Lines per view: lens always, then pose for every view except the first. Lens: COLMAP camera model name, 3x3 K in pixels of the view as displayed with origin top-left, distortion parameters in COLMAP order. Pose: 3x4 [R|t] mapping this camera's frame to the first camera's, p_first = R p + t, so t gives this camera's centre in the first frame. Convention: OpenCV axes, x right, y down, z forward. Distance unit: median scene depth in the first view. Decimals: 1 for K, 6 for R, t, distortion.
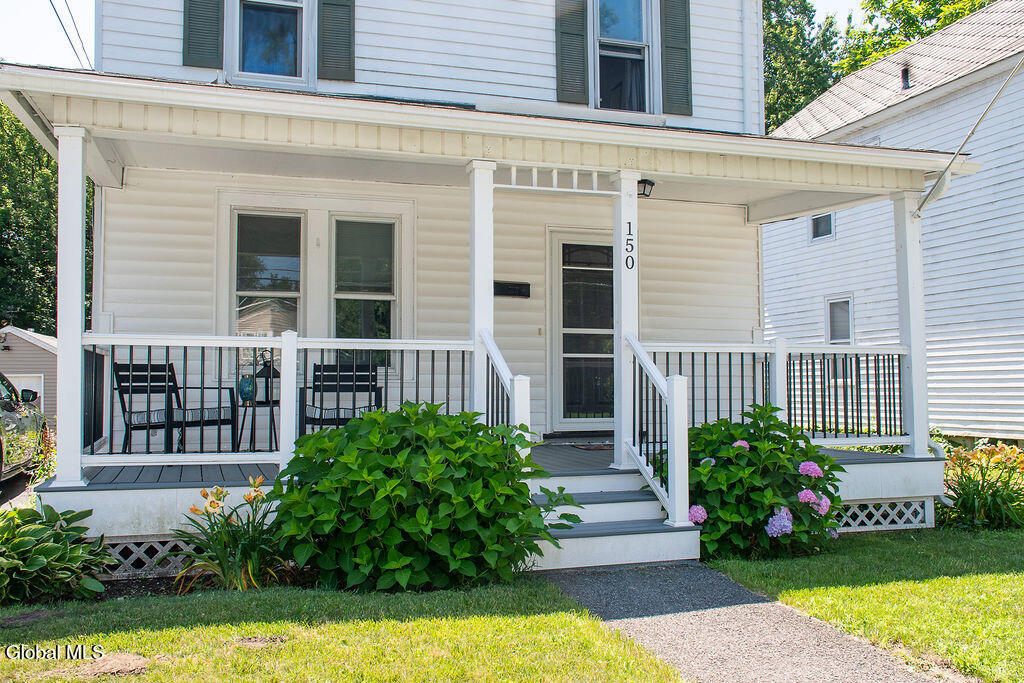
lens RADIAL K [[913.4, 0, 504.1], [0, 913.4, 341.2], [0, 0, 1]] dist [-0.048711, 0.058806]
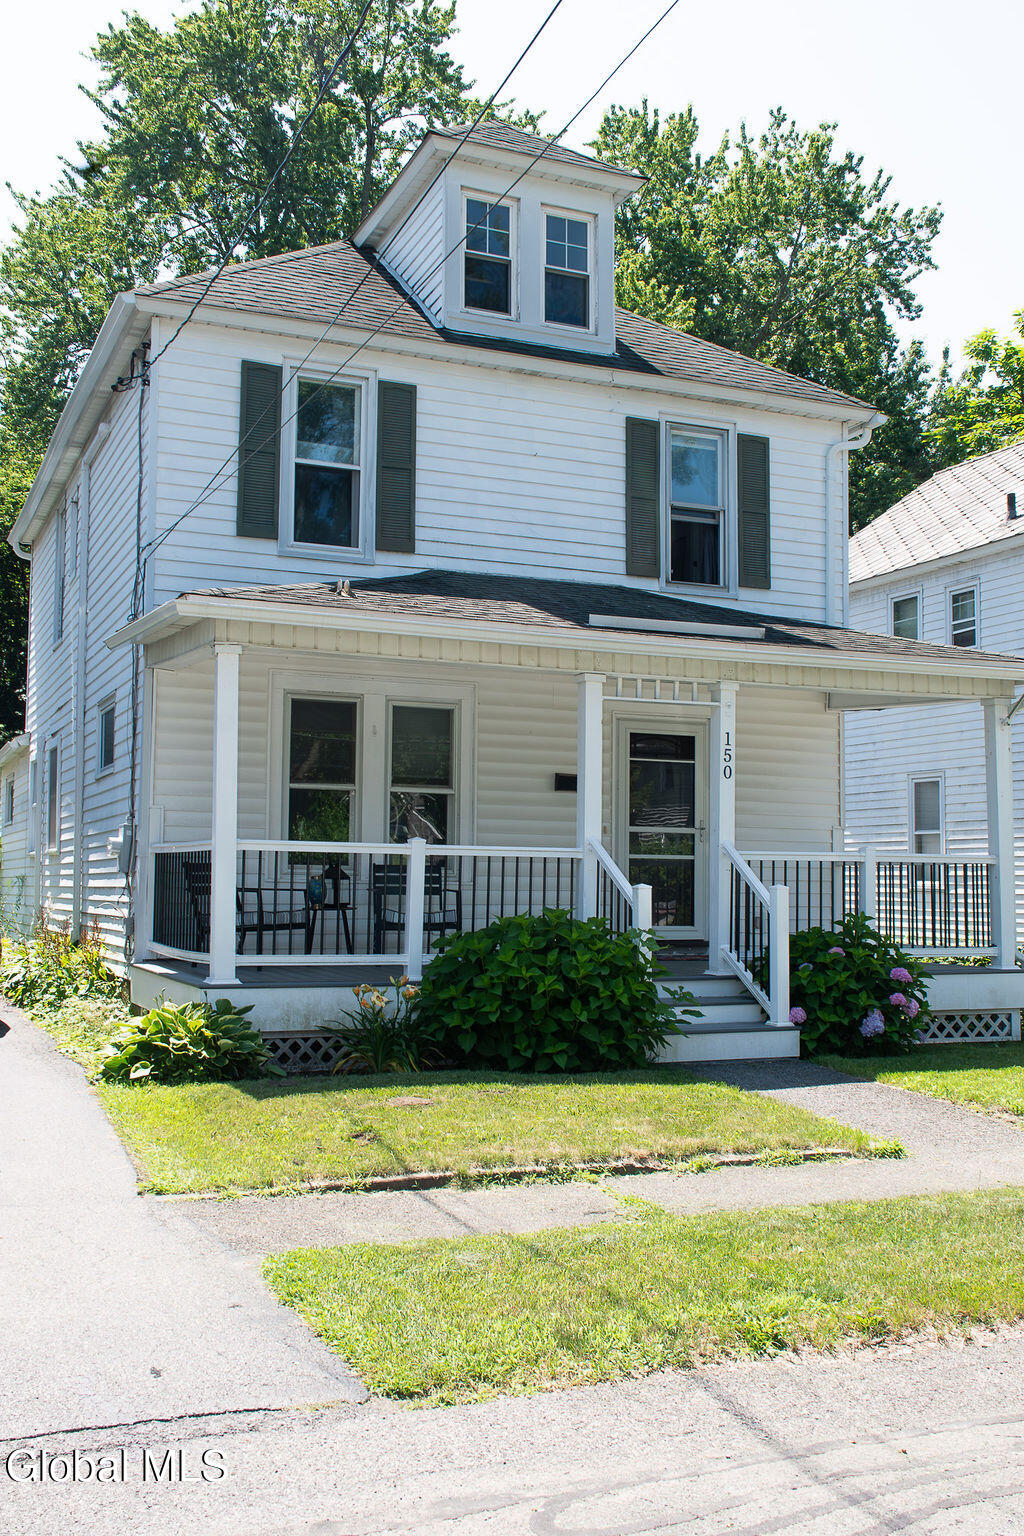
lens RADIAL K [[1525.4, 0, 519.8], [0, 1525.4, 768.2], [0, 0, 1]] dist [0.006067, 0.000000]
pose [[0.995356, 0.019570, 0.094257, -0.223415], [-0.017527, 0.999594, -0.022455, -0.042497], [-0.094658, 0.020699, 0.995295, -0.591716]]
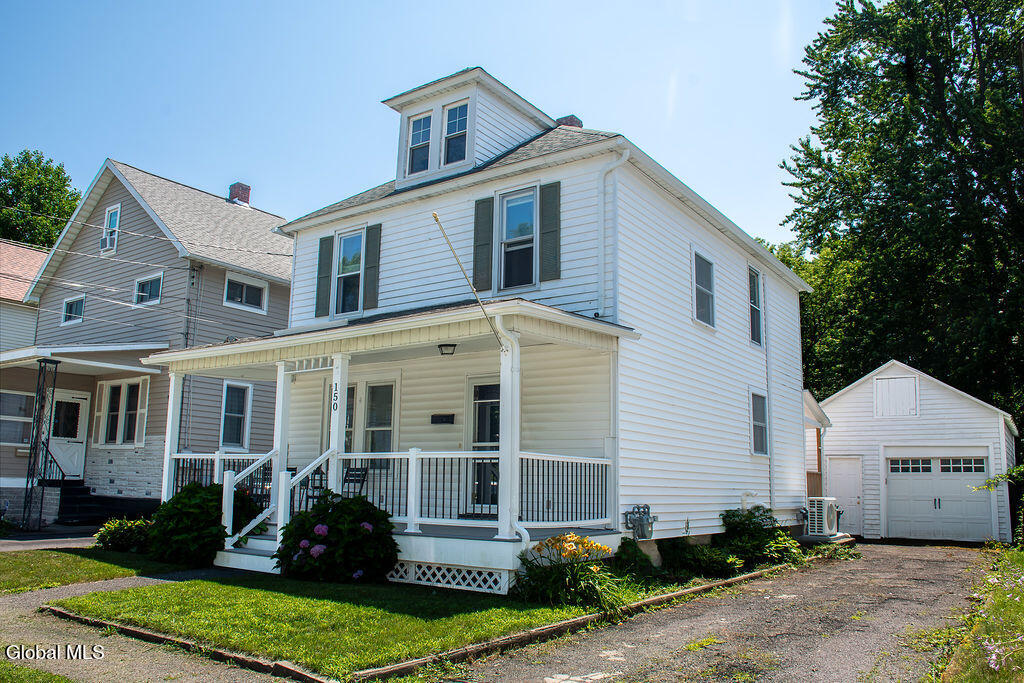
lens RADIAL K [[804.5, 0, 505.3], [0, 804.5, 345.2], [0, 0, 1]] dist [-0.072989, 0.025760]
pose [[0.593589, -0.127019, -0.794681, 1.370477], [0.020265, 0.989512, -0.143022, 0.019762], [0.804513, 0.068792, 0.589938, 0.311515]]
